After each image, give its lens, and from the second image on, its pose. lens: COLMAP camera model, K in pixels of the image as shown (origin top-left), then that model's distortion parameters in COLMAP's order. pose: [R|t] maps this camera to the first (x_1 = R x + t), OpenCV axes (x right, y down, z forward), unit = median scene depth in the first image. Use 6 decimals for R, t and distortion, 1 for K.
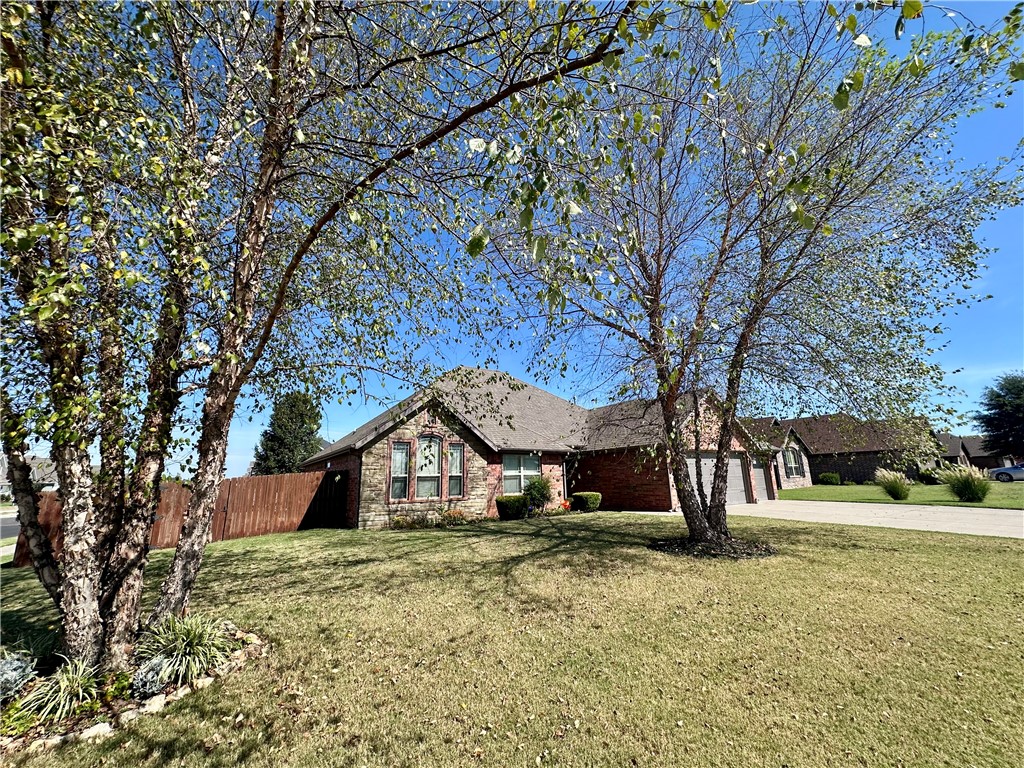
lens RADIAL K [[409.4, 0, 512.0], [0, 409.4, 384.0], [0, 0, 1]] dist [-0.002344, 0.000448]
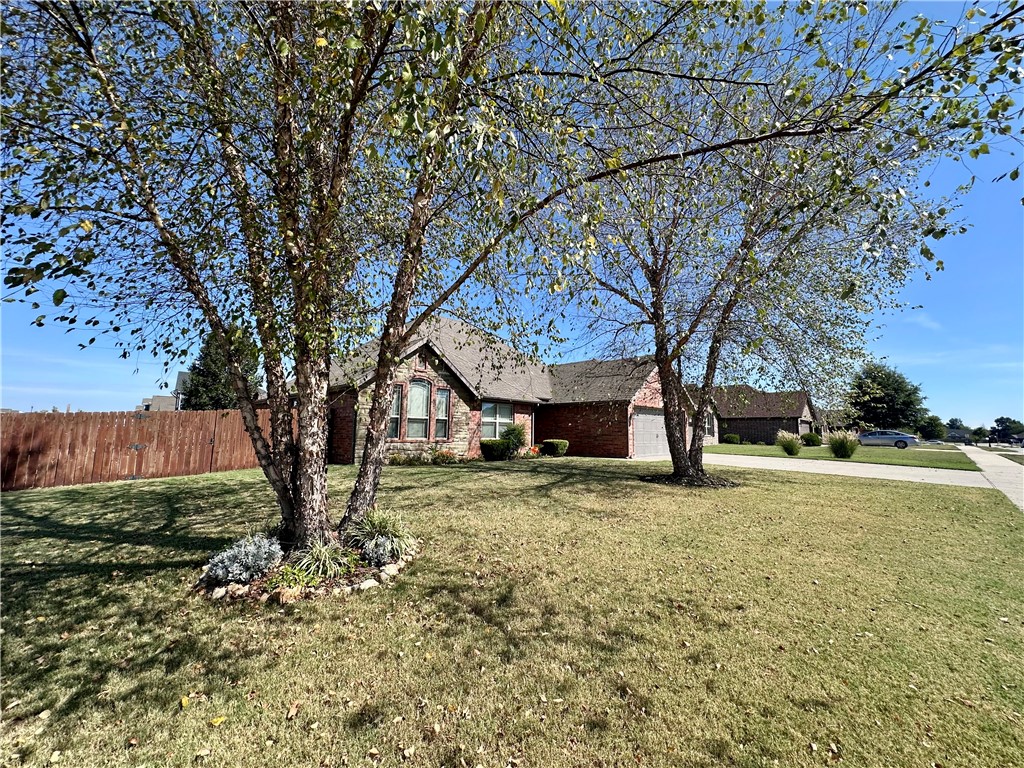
lens RADIAL K [[409.4, 0, 512.0], [0, 409.4, 384.0], [0, 0, 1]] dist [-0.002344, 0.000448]
pose [[0.981041, 0.061156, 0.183899, -0.161101], [-0.081200, 0.991308, 0.103514, 0.010924], [-0.175970, -0.116484, 0.977480, -0.049510]]
